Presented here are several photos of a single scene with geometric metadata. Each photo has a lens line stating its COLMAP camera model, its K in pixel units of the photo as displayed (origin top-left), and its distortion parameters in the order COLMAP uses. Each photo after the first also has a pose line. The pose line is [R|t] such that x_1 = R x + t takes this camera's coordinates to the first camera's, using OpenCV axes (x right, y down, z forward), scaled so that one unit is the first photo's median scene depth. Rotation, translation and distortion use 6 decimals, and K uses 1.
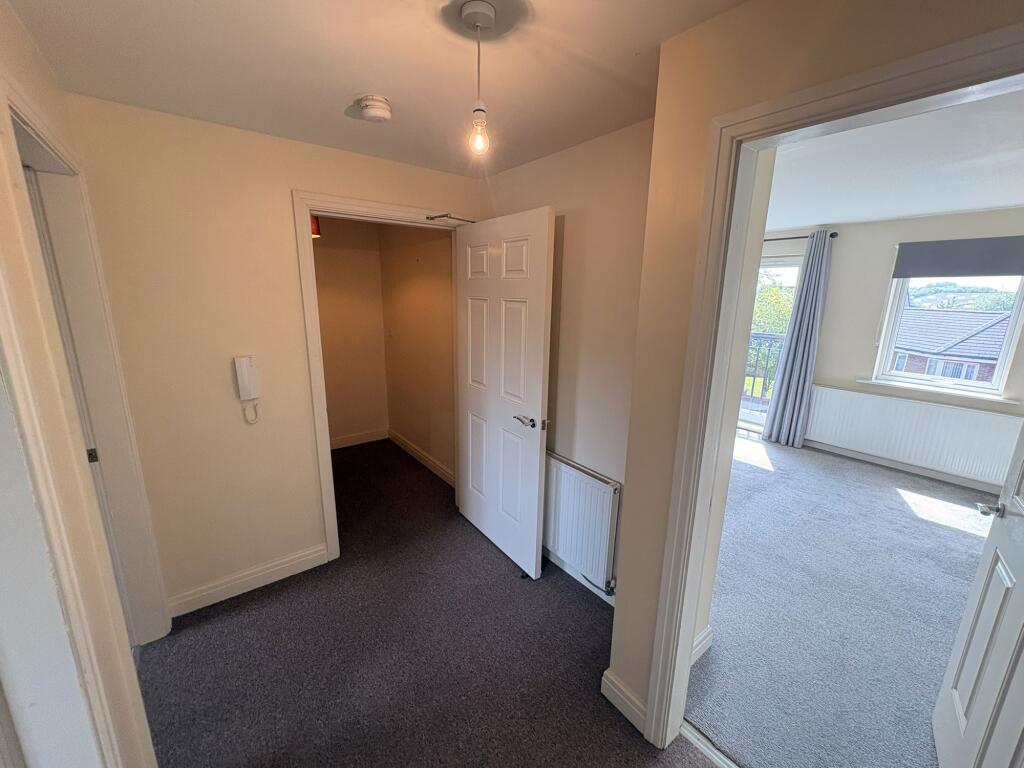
lens RADIAL K [[409.4, 0, 510.4], [0, 409.4, 381.7], [0, 0, 1]] dist [-0.001055, -0.000377]
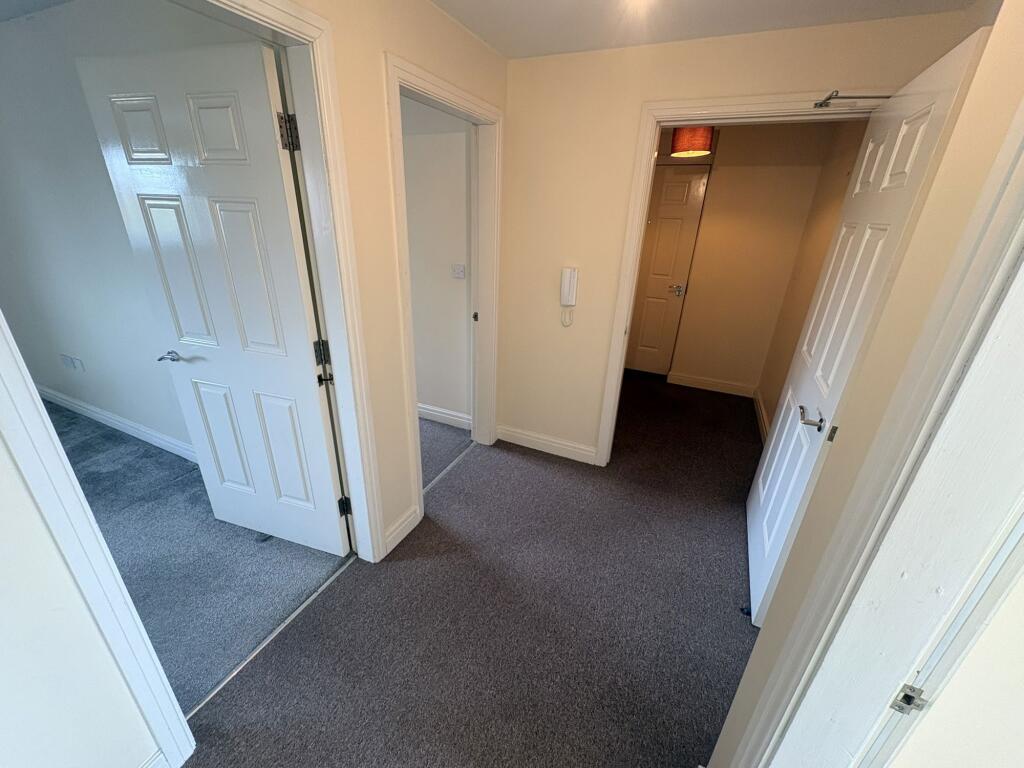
lens RADIAL K [[409.4, 0, 510.4], [0, 409.4, 381.7], [0, 0, 1]] dist [-0.001055, -0.000377]
pose [[0.461950, 0.339650, -0.819293, 0.330184], [-0.217411, 0.938946, 0.266669, -0.028265], [0.859846, 0.054936, 0.507590, 0.242002]]
